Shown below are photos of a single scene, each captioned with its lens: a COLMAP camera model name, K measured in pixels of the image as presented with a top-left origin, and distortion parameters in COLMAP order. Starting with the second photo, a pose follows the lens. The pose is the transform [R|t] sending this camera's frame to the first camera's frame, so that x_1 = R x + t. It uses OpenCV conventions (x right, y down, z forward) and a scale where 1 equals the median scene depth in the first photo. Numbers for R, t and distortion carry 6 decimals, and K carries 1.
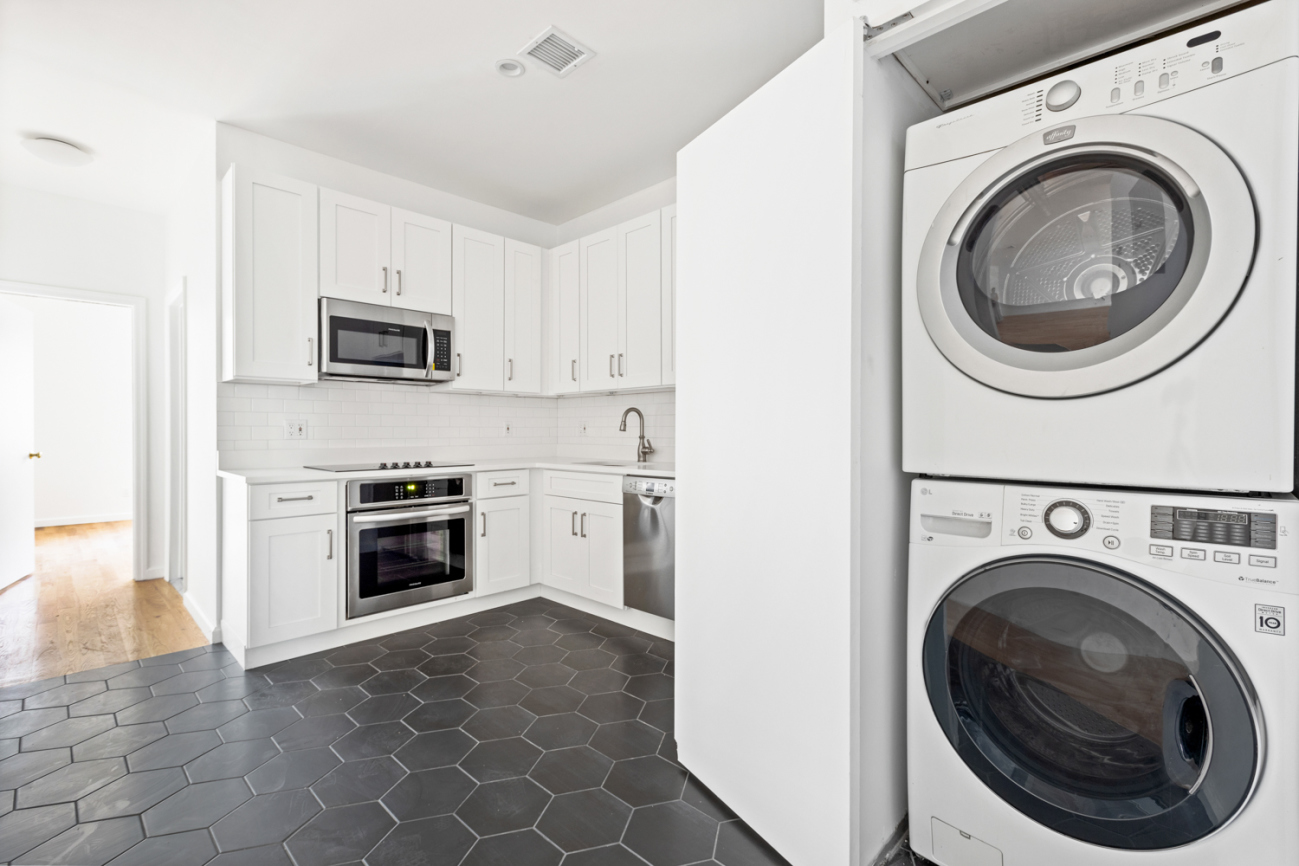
lens RADIAL K [[582.2, 0, 652.5], [0, 582.2, 432.5], [0, 0, 1]] dist [0.002234, 0.000771]
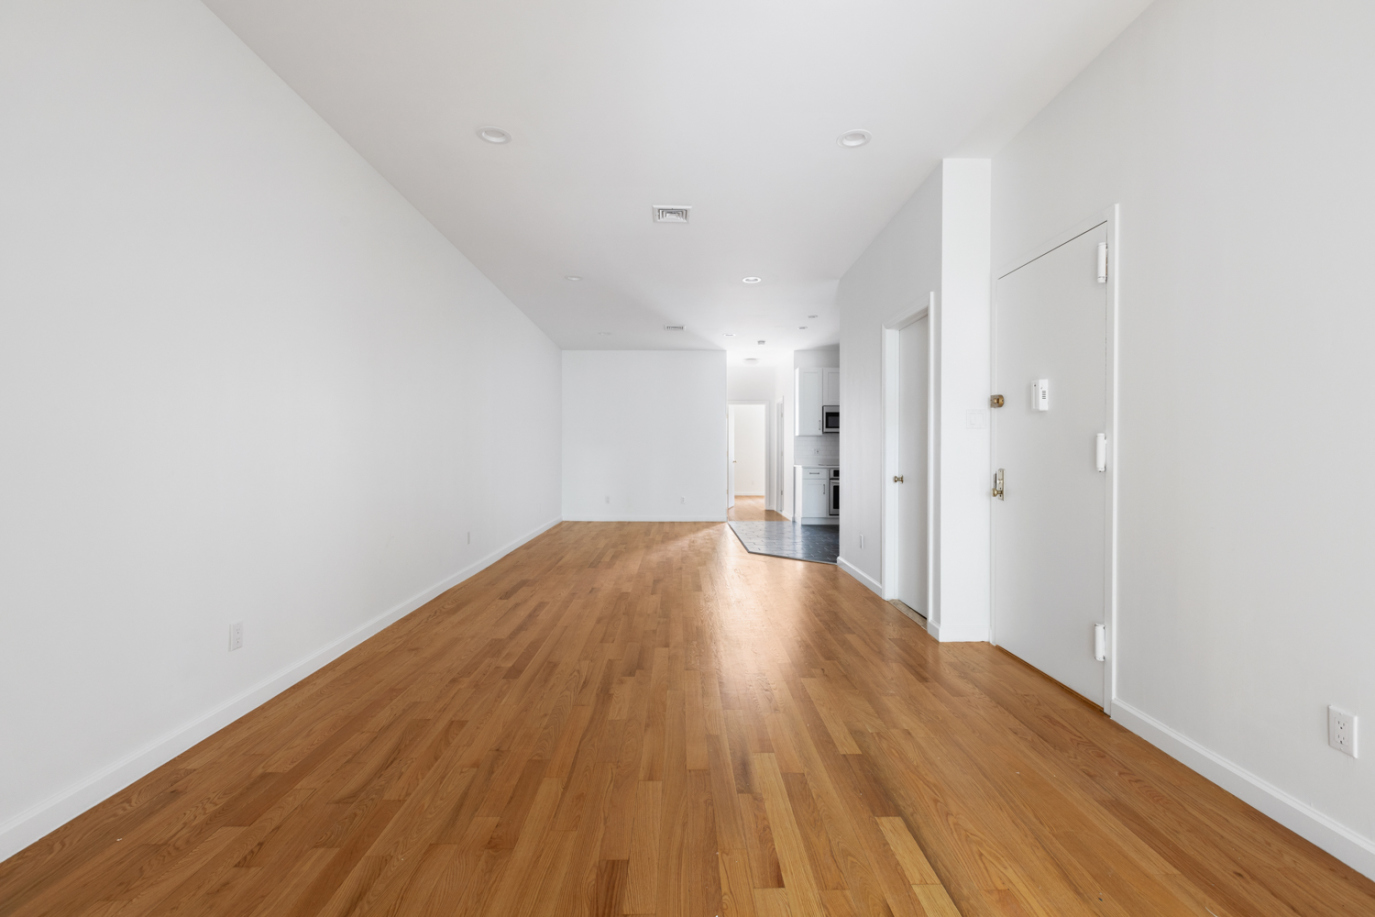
lens RADIAL K [[616.3, 0, 688.8], [0, 616.3, 457.7], [0, 0, 1]] dist [0.002234, 0.000771]
pose [[0.703567, 0.003984, -0.710618, 1.117358], [-0.004131, 0.999990, 0.001516, 0.023167], [0.710617, 0.001869, 0.703577, -1.601098]]
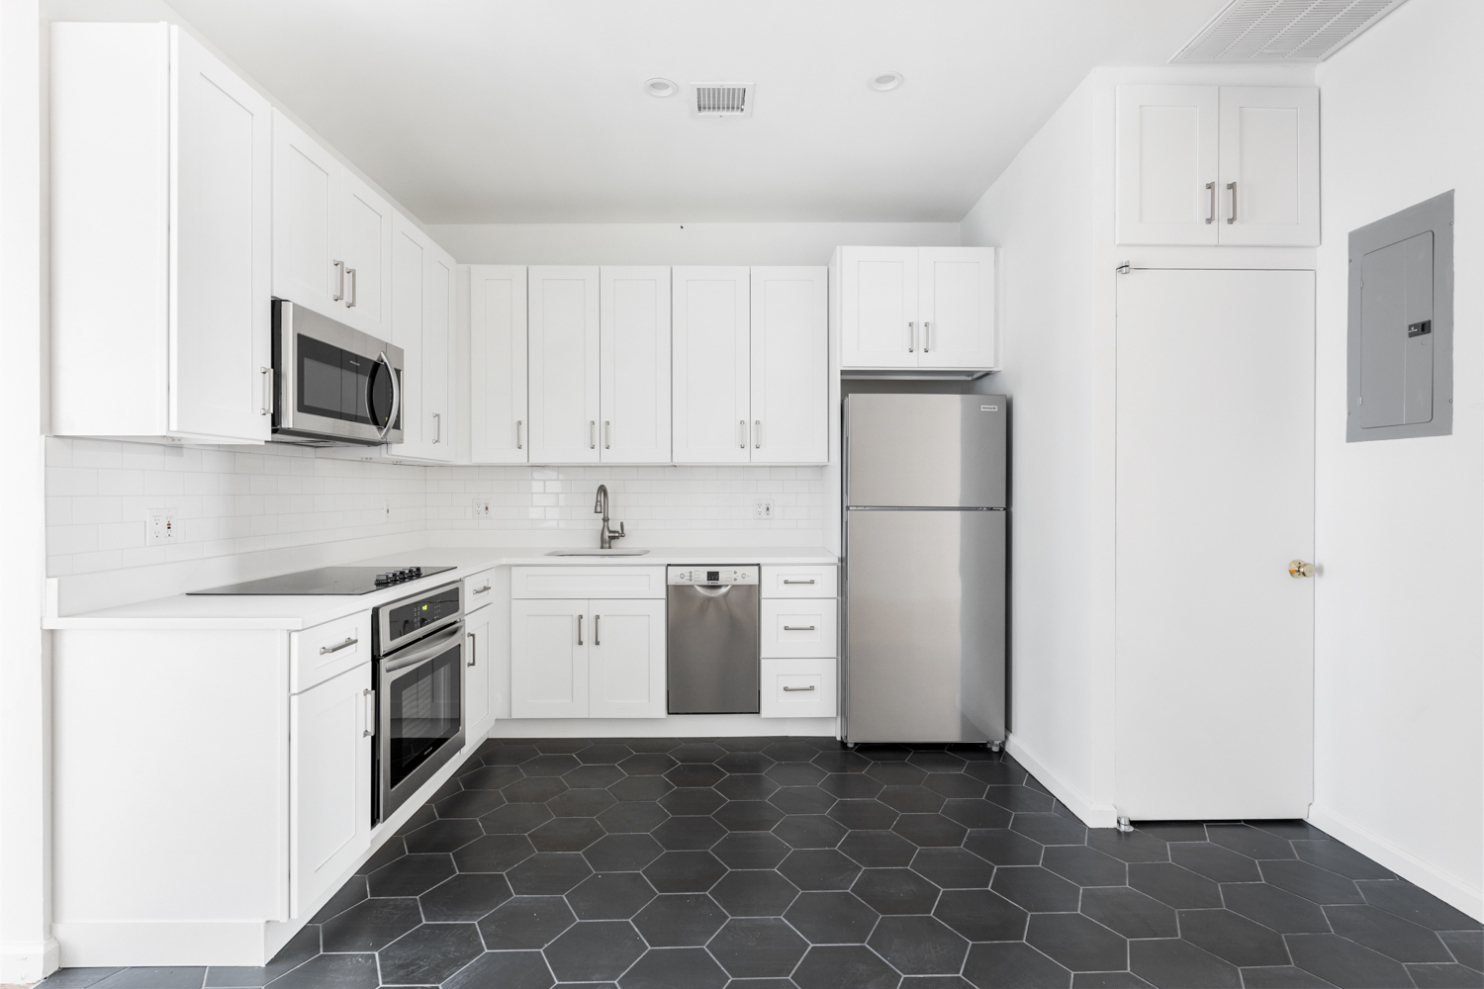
lens RADIAL K [[694.8, 0, 748.3], [0, 694.8, 493.8], [0, 0, 1]] dist [-0.006450, 0.001145]
pose [[0.701452, -0.002380, 0.712713, -0.710359], [0.001366, 0.999997, 0.001995, -0.037162], [-0.712715, -0.000426, 0.701453, 0.174864]]
